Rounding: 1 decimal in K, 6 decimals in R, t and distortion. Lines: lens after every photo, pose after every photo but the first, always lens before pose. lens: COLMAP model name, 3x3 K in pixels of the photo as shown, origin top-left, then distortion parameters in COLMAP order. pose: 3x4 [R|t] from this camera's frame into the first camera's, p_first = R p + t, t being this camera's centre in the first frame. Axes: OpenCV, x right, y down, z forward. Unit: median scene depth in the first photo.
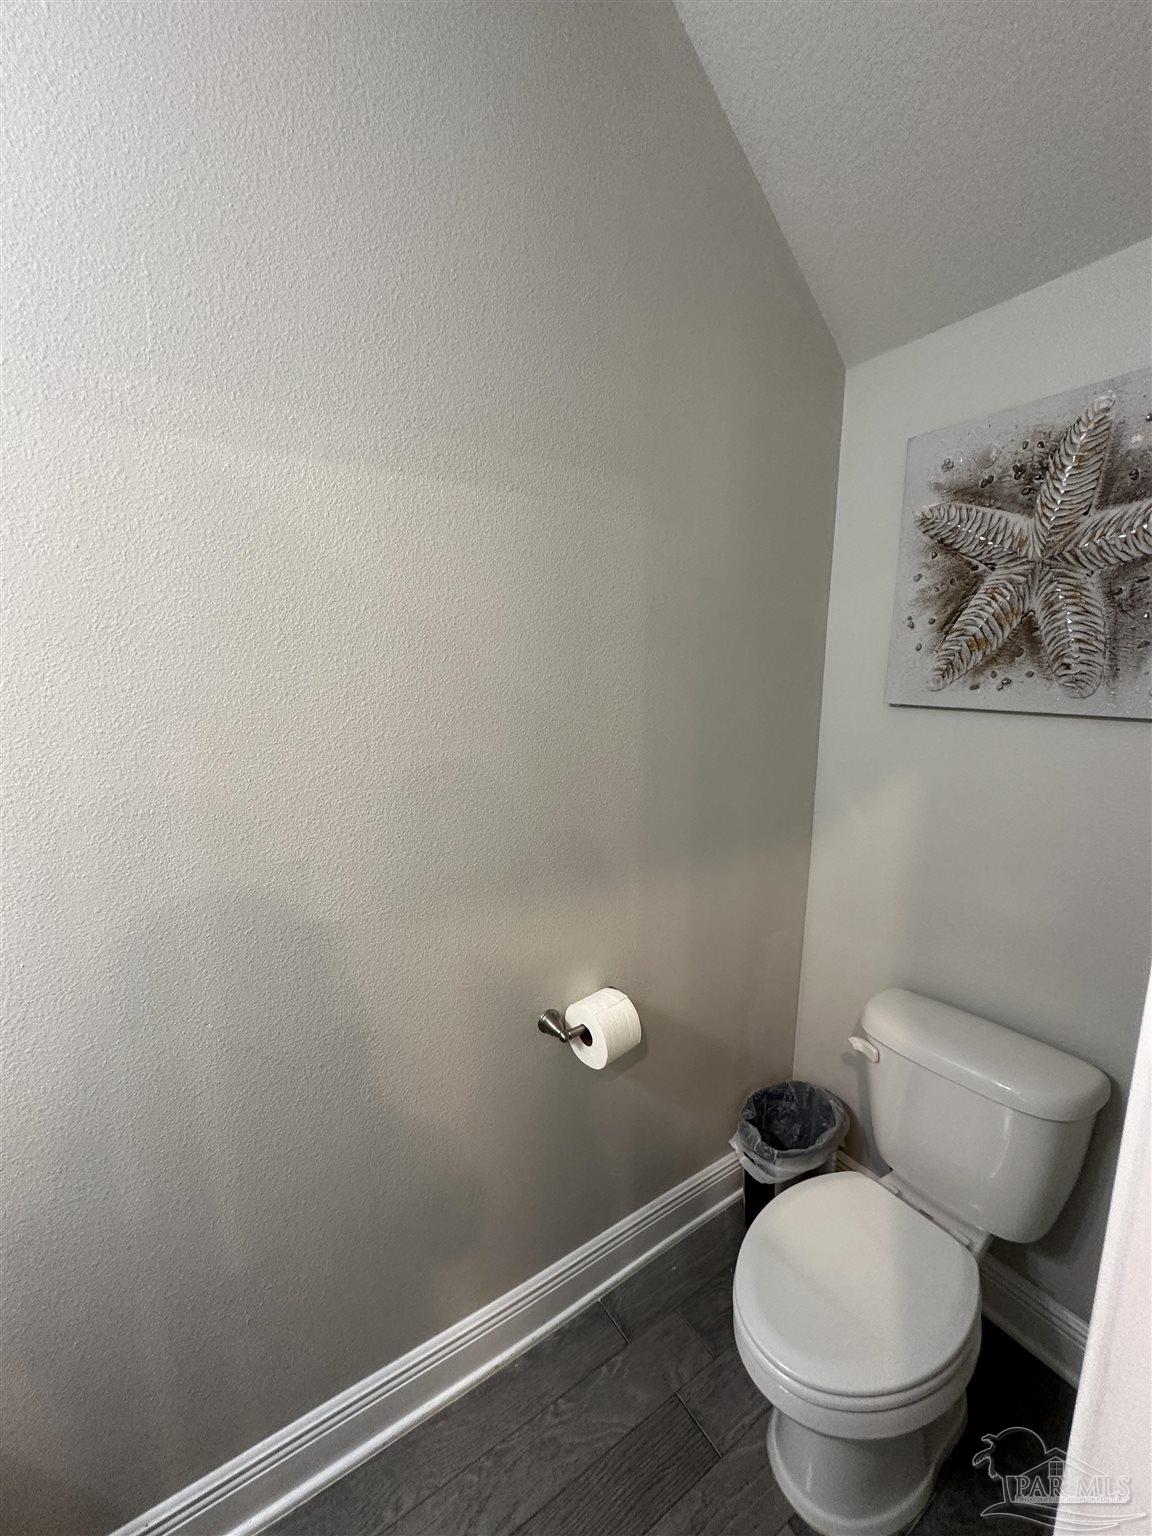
lens RADIAL K [[613.5, 0, 579.7], [0, 613.5, 771.8], [0, 0, 1]] dist [-0.001771, -0.000046]
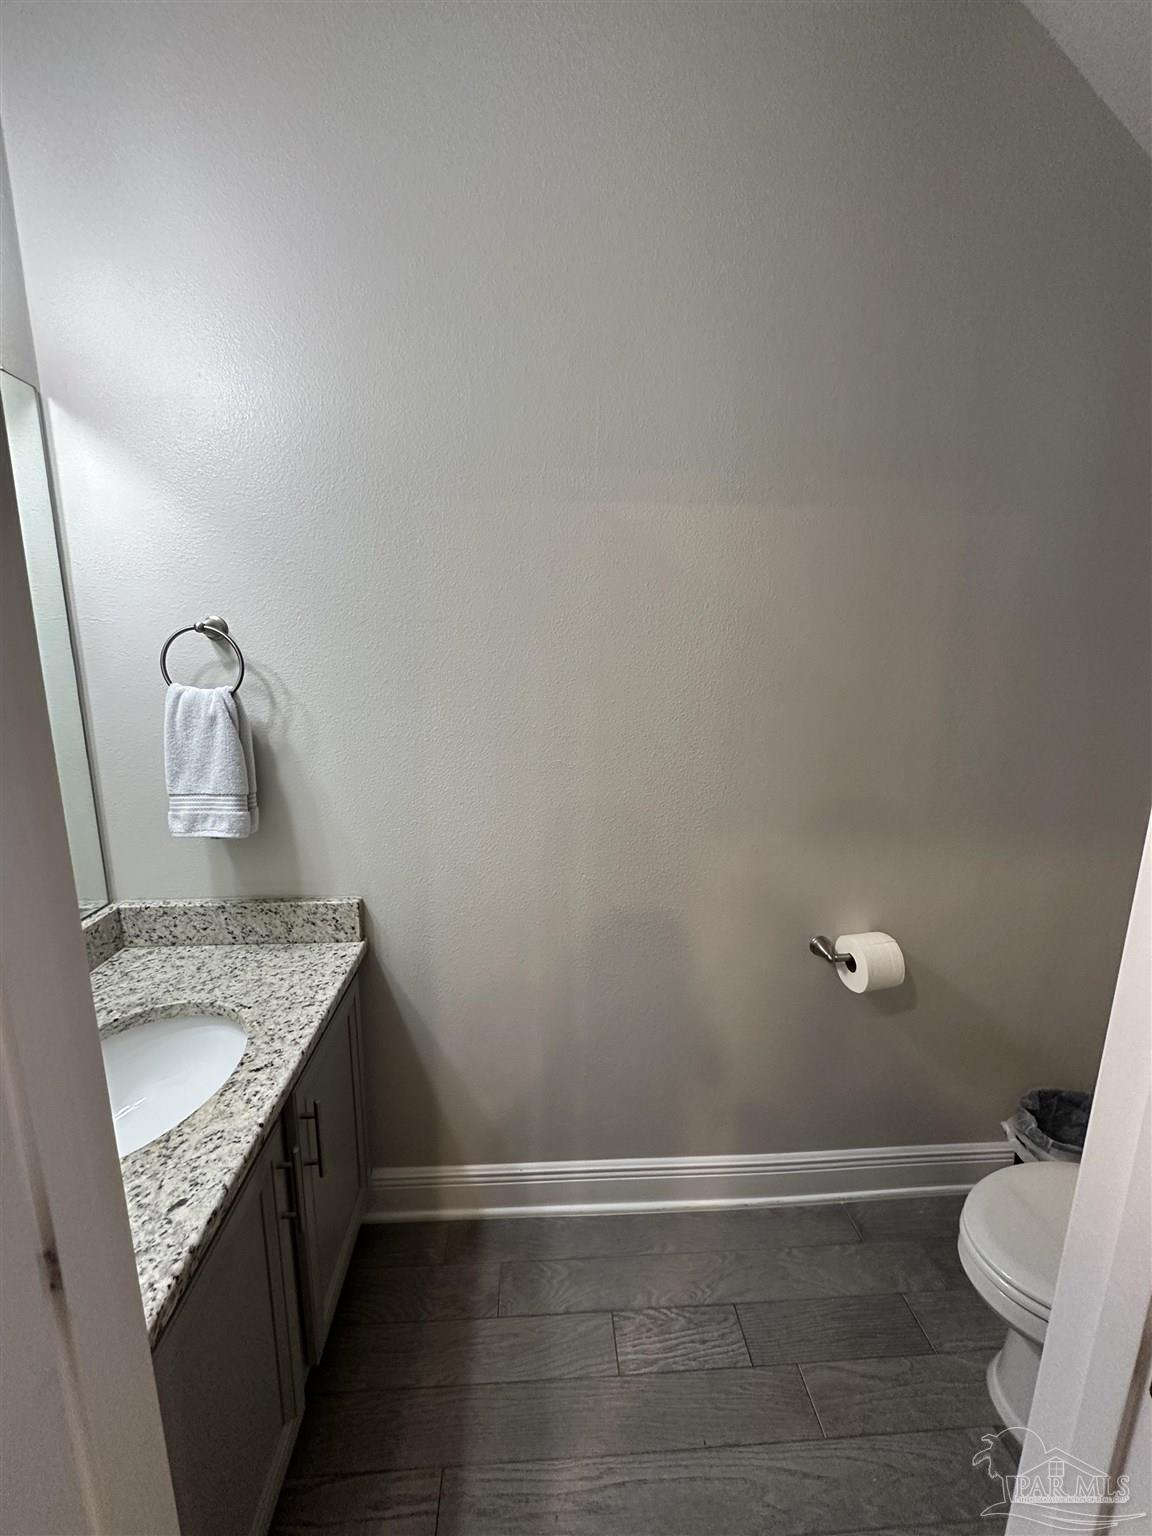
lens RADIAL K [[613.5, 0, 572.2], [0, 613.5, 769.9], [0, 0, 1]] dist [-0.001771, -0.000046]
pose [[0.867133, 0.103694, -0.487163, 0.078587], [-0.090523, 0.994609, 0.050579, 0.048691], [0.489782, 0.000241, 0.871845, -0.281561]]
